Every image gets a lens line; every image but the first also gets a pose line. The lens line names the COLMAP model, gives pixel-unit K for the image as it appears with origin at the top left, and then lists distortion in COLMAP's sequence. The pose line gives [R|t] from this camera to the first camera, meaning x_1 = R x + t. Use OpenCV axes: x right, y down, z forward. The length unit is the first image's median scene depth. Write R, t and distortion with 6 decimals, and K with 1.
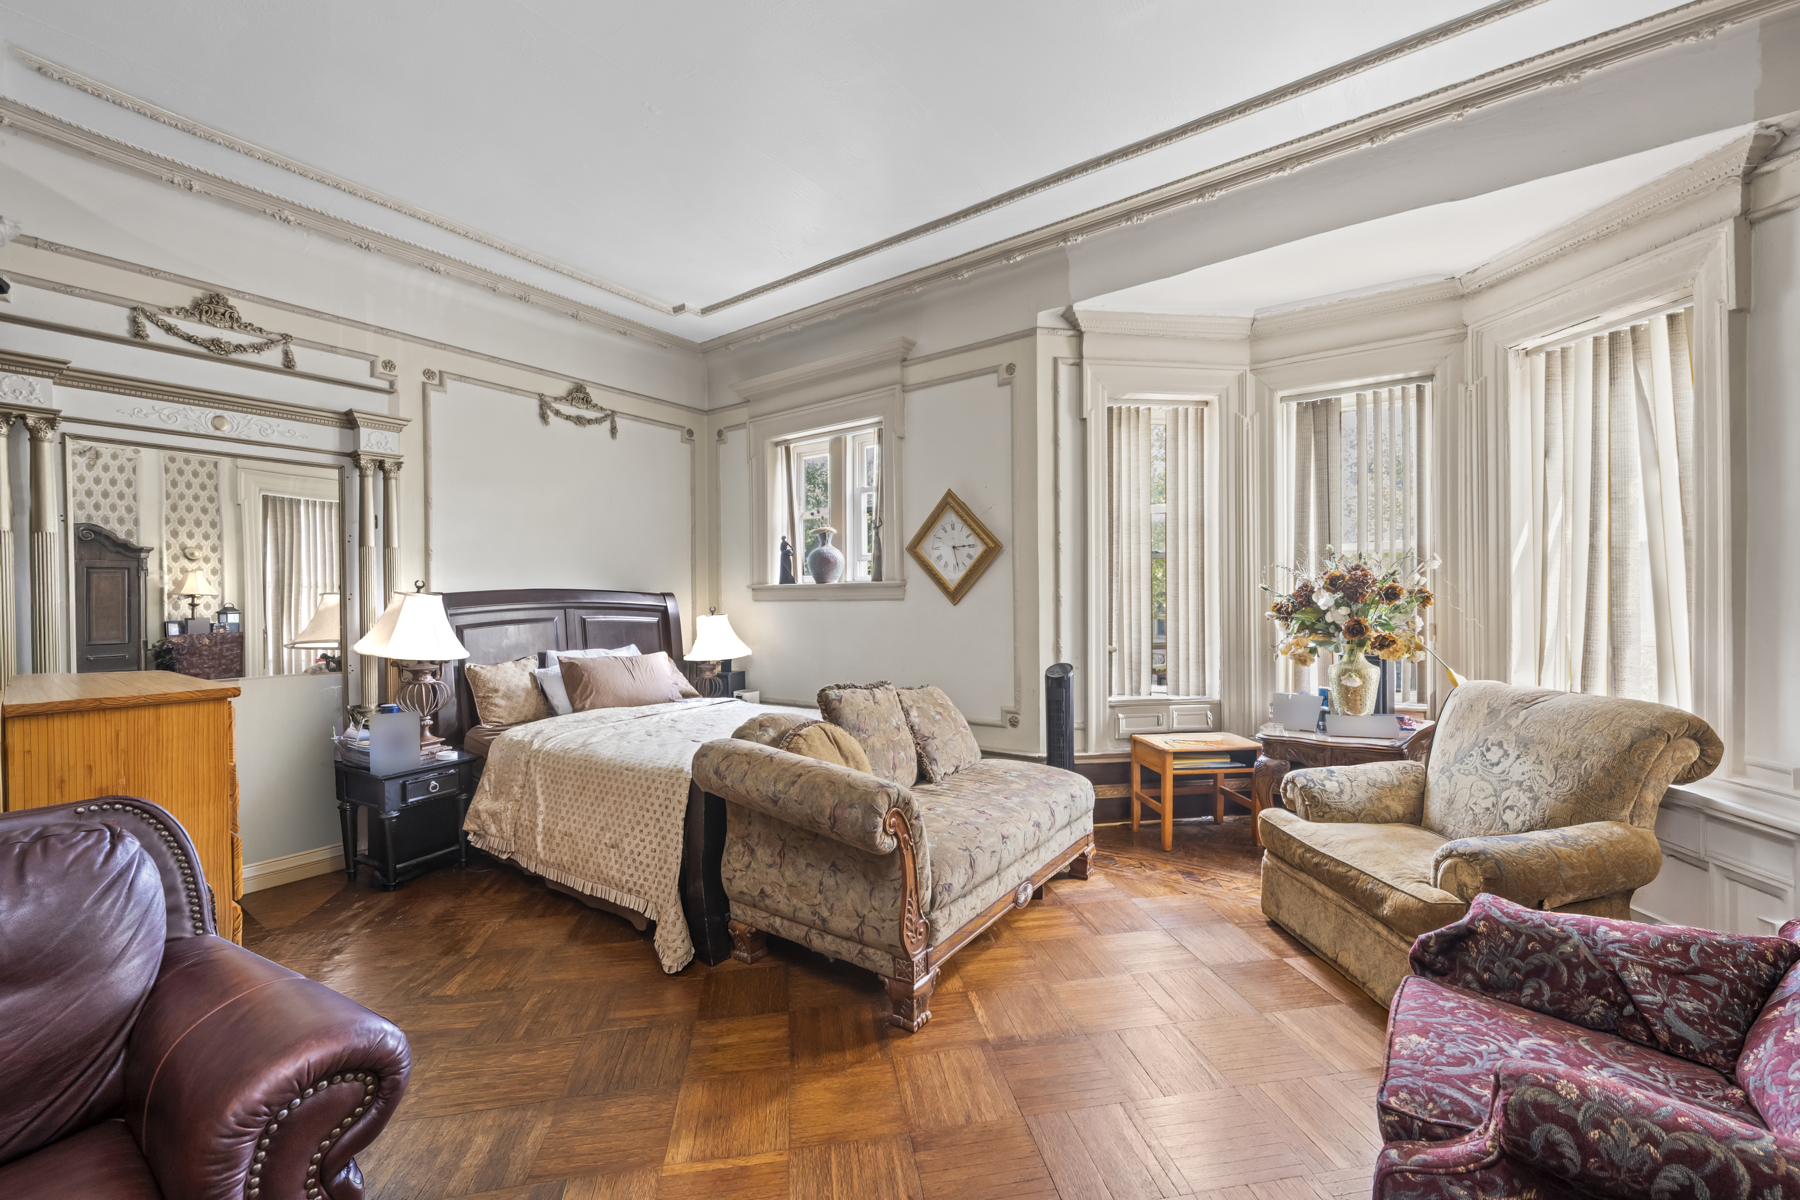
lens RADIAL K [[720.4, 0, 910.0], [0, 720.4, 599.9], [0, 0, 1]] dist [-0.002584, -0.000408]
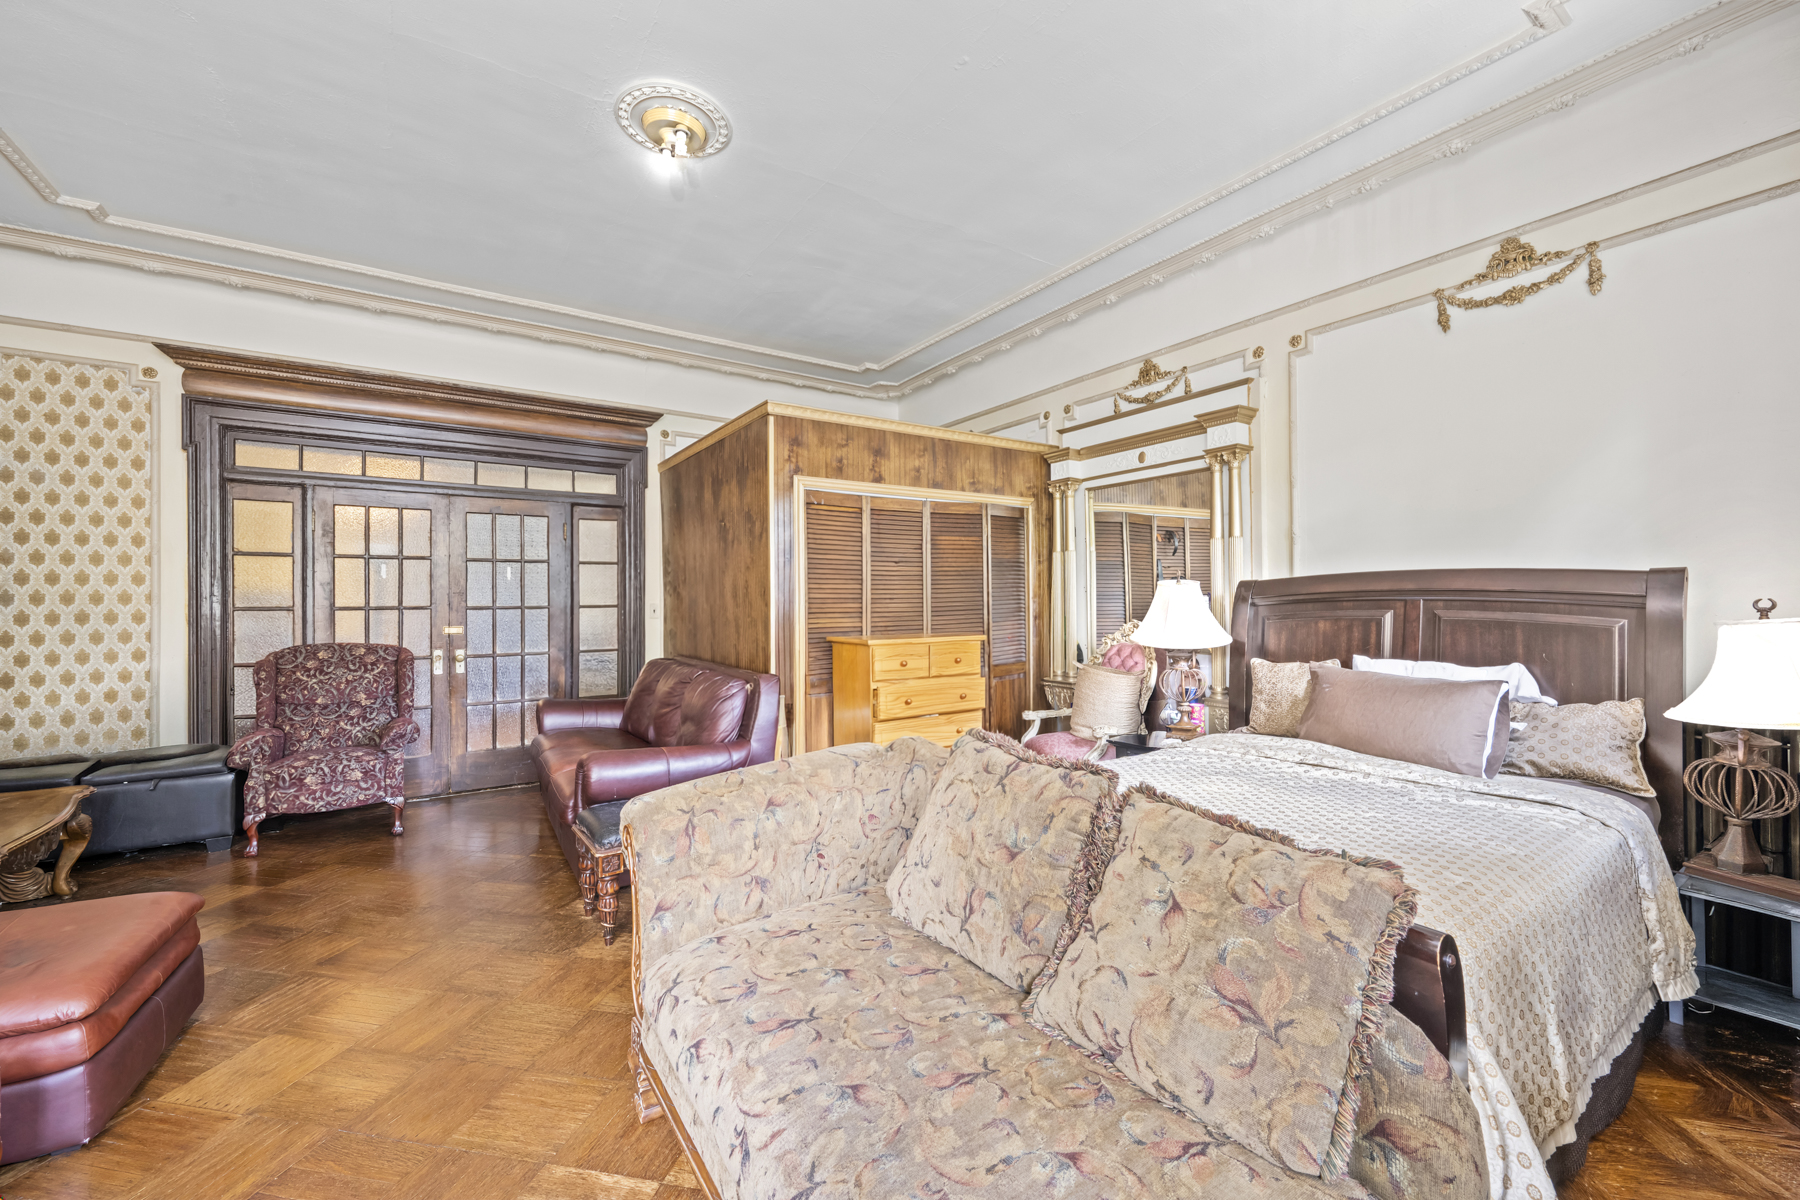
lens RADIAL K [[720.4, 0, 902.9], [0, 720.4, 597.7], [0, 0, 1]] dist [-0.002584, -0.000408]
pose [[-0.367686, 0.008677, -0.929909, 0.438653], [0.007169, 0.999953, 0.006496, 0.002717], [0.929922, -0.004278, -0.367731, 1.046269]]
